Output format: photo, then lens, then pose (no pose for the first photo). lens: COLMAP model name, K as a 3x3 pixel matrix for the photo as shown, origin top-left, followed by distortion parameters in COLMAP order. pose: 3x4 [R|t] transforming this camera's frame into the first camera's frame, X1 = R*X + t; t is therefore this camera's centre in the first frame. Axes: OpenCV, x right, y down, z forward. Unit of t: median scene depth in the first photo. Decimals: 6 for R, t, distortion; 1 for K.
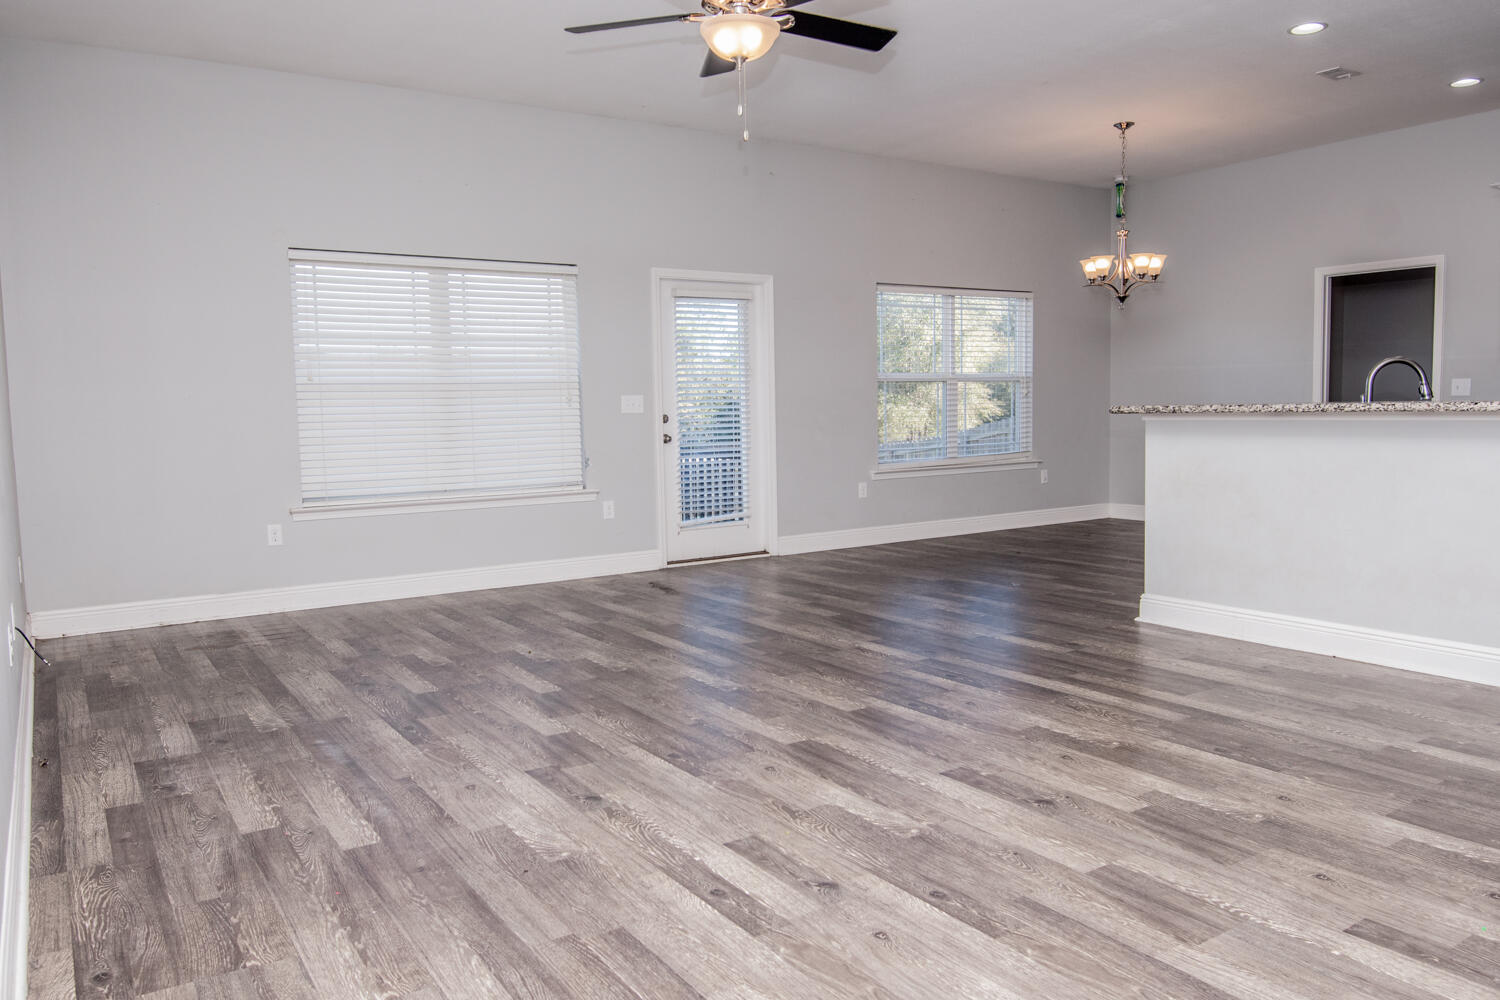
lens RADIAL K [[1067.2, 0, 735.9], [0, 1067.2, 494.4], [0, 0, 1]] dist [0.007178, -0.047121]
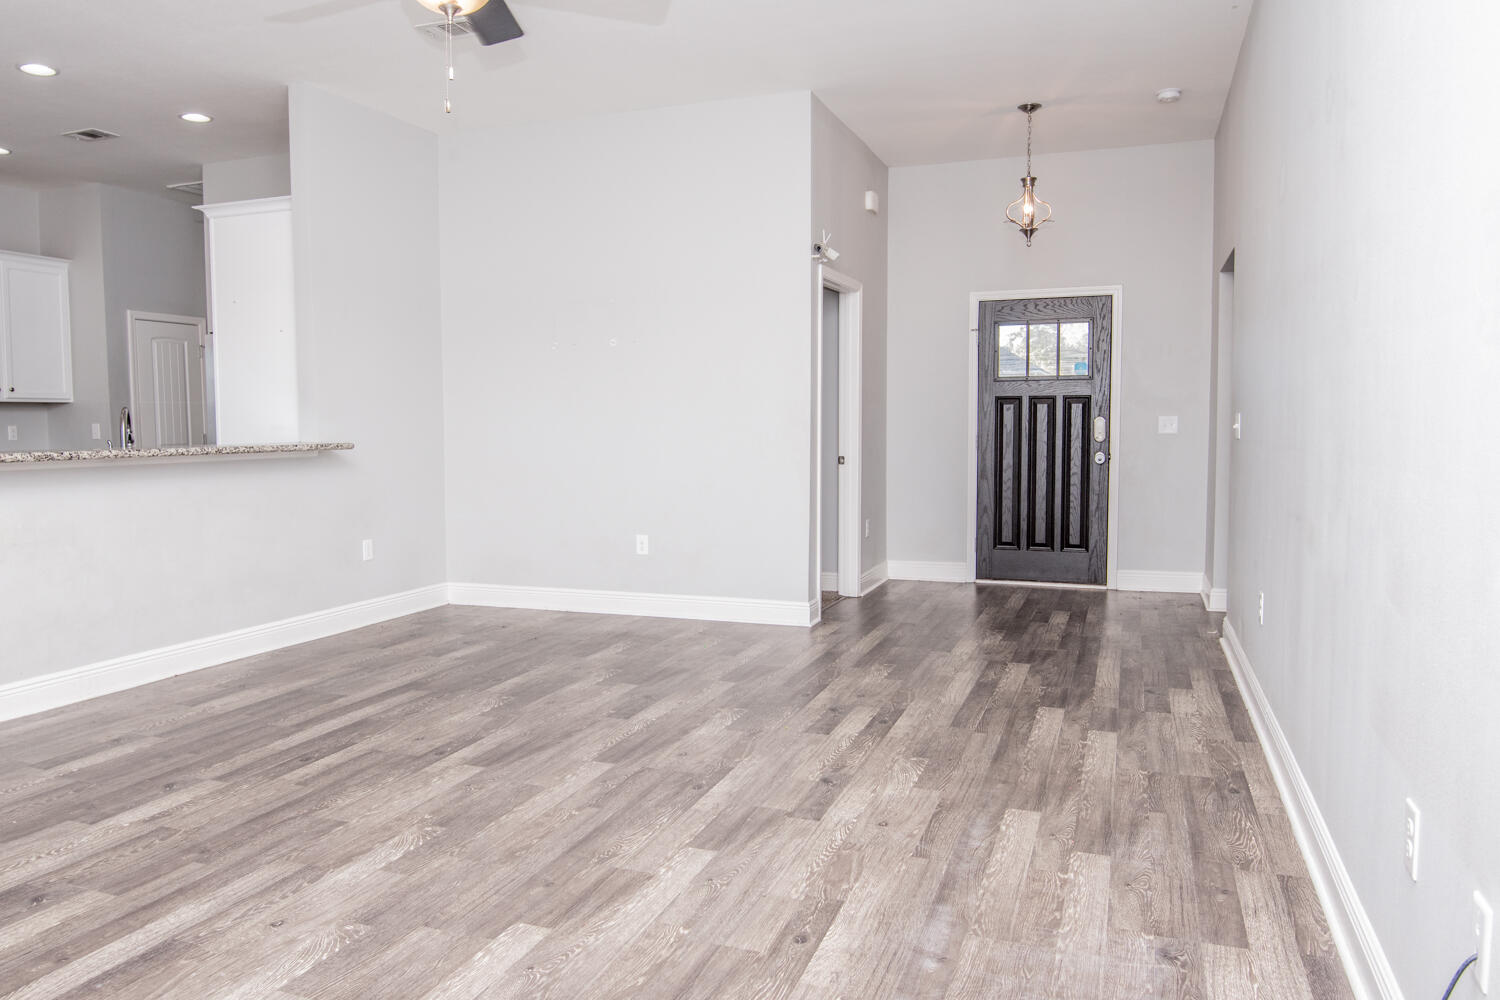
lens RADIAL K [[1051.9, 0, 736.0], [0, 1051.9, 494.8], [0, 0, 1]] dist [0.006200, -0.046119]
pose [[-0.592414, -0.030736, 0.805047, -0.923785], [0.085575, 0.991218, 0.100816, -0.132555], [-0.801076, 0.128616, -0.584582, 1.610980]]
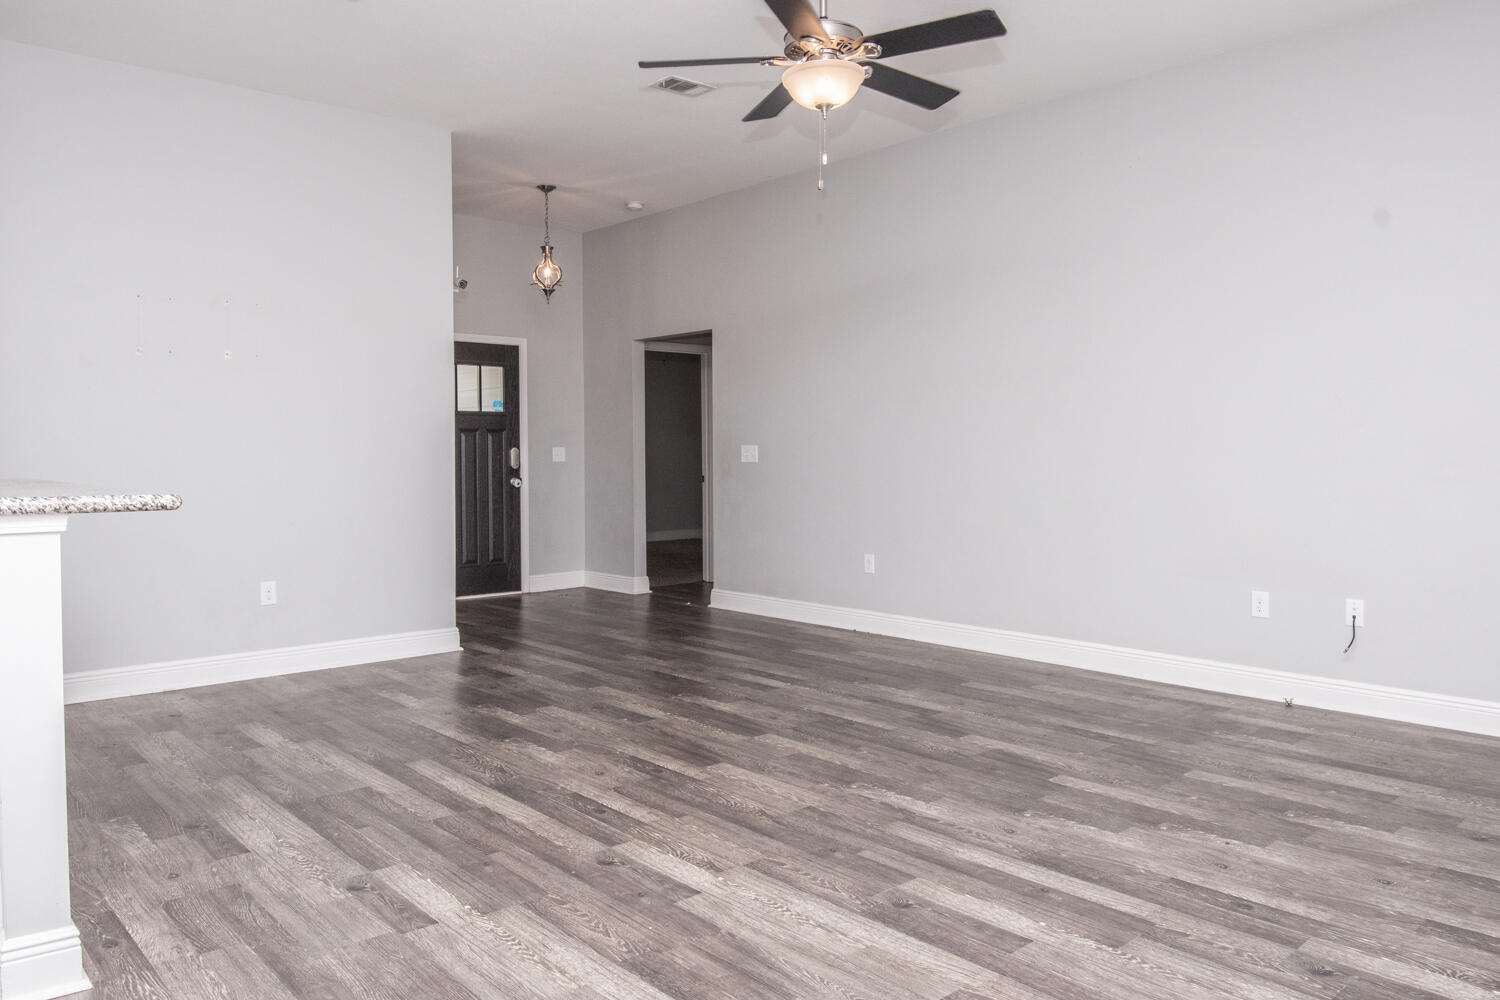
lens RADIAL K [[1061.5, 0, 736.3], [0, 1061.5, 493.8], [0, 0, 1]] dist [0.000502, -0.040499]
pose [[-0.988684, 0.031040, -0.146765, 0.283323], [0.012413, 0.991932, 0.126164, -0.221125], [0.149497, 0.122914, -0.981093, 2.384569]]
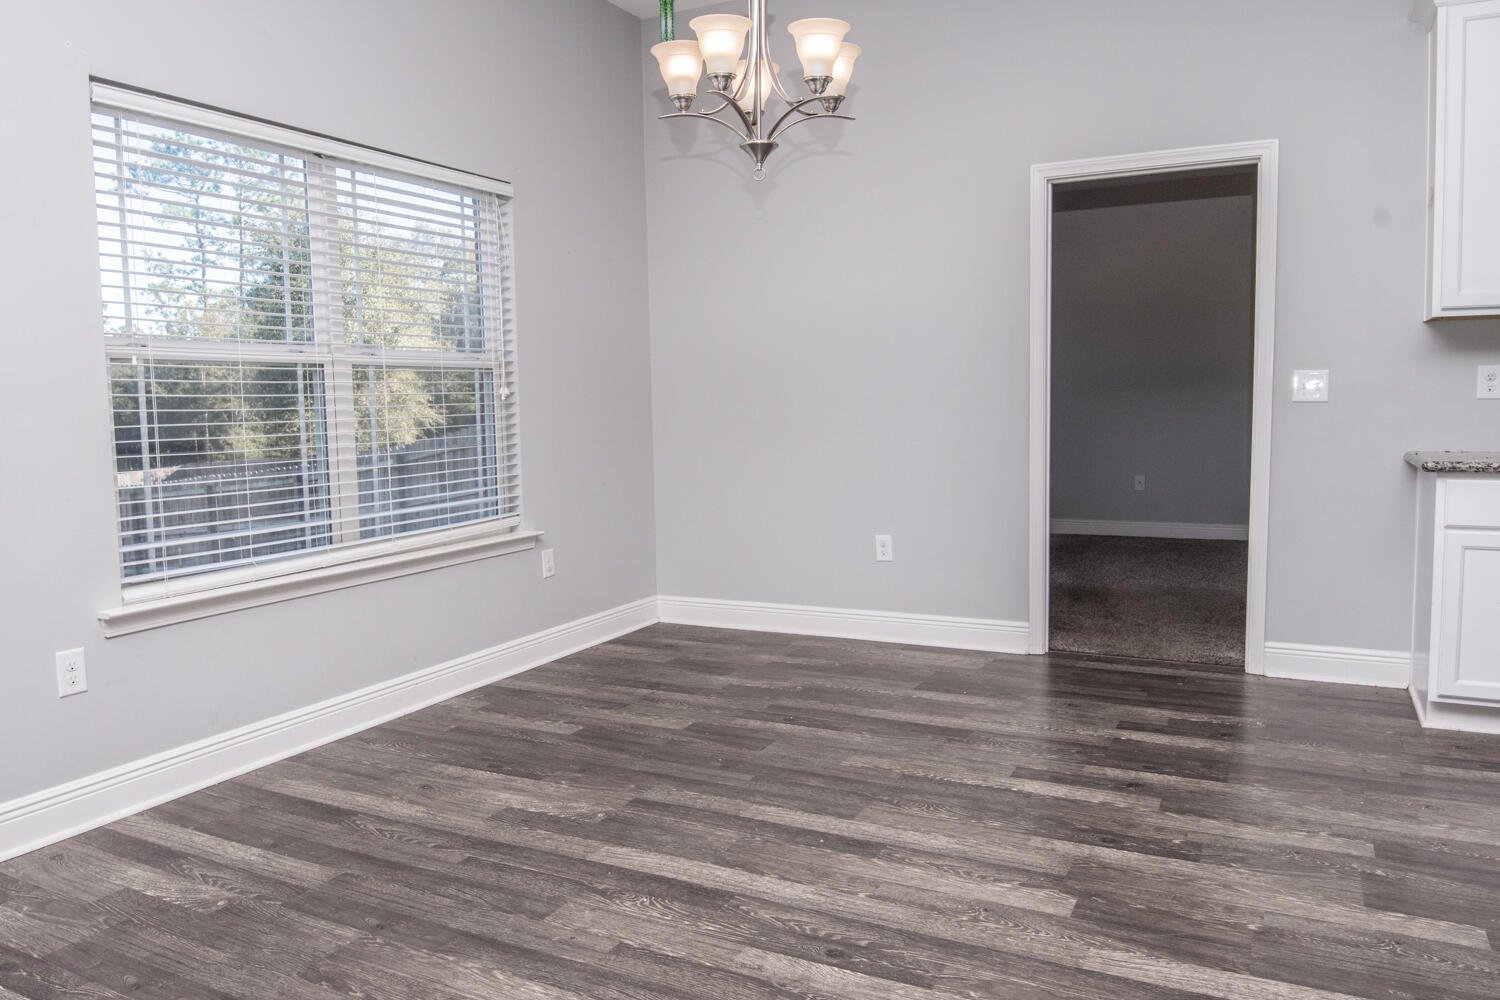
lens RADIAL K [[1051.9, 0, 736.0], [0, 1051.9, 494.8], [0, 0, 1]] dist [0.006200, -0.046119]
pose [[0.870782, -0.041329, 0.489929, 0.375881], [0.043674, 0.999024, 0.006651, -0.141976], [-0.489726, 0.015606, 0.871737, 1.575983]]
